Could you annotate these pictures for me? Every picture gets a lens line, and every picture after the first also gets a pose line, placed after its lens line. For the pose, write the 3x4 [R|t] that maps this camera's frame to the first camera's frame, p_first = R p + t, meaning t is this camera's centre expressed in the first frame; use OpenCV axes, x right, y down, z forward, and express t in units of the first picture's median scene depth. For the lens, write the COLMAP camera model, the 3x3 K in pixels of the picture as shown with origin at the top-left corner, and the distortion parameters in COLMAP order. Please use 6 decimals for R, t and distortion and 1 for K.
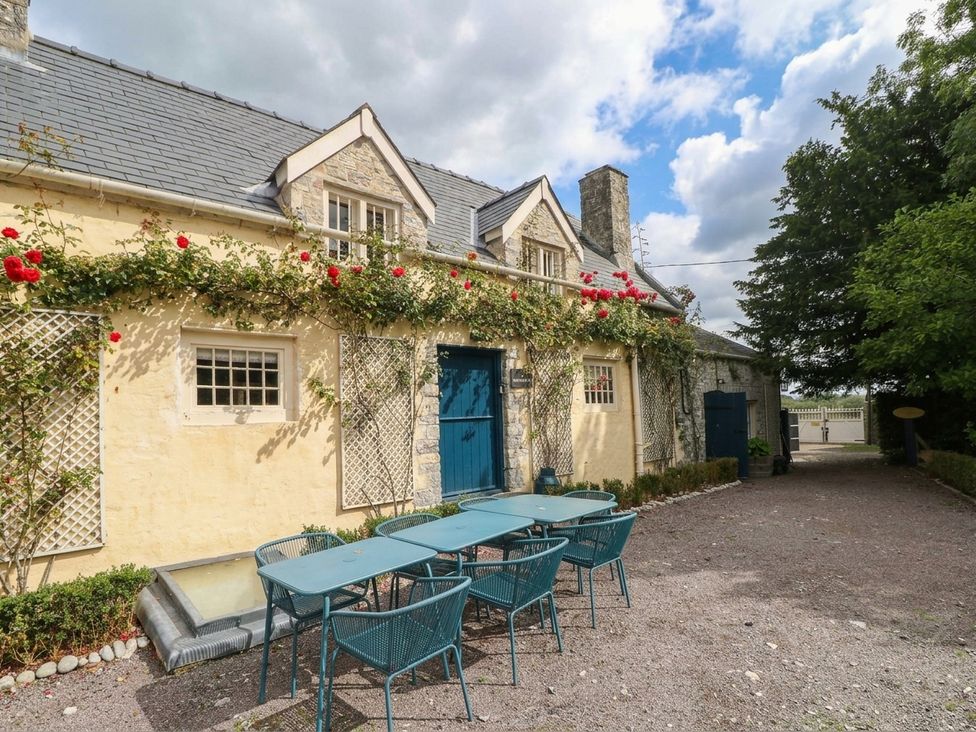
lens RADIAL K [[519.7, 0, 490.3], [0, 519.7, 362.8], [0, 0, 1]] dist [0.003903, -0.014531]
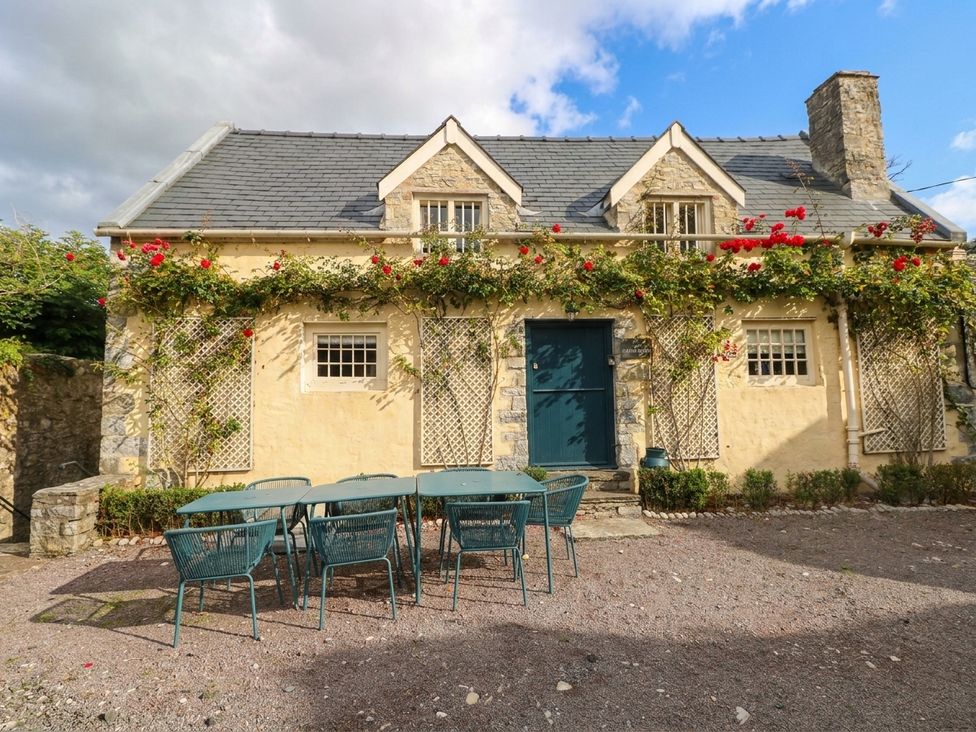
lens RADIAL K [[414.6, 0, 488.0], [0, 414.6, 345.5], [0, 0, 1]] dist [-0.000013, -0.000132]
pose [[0.788562, -0.041900, -0.613526, 0.381854], [0.047958, 0.998828, -0.006573, 0.021564], [0.613082, -0.024240, 0.789647, 0.323522]]
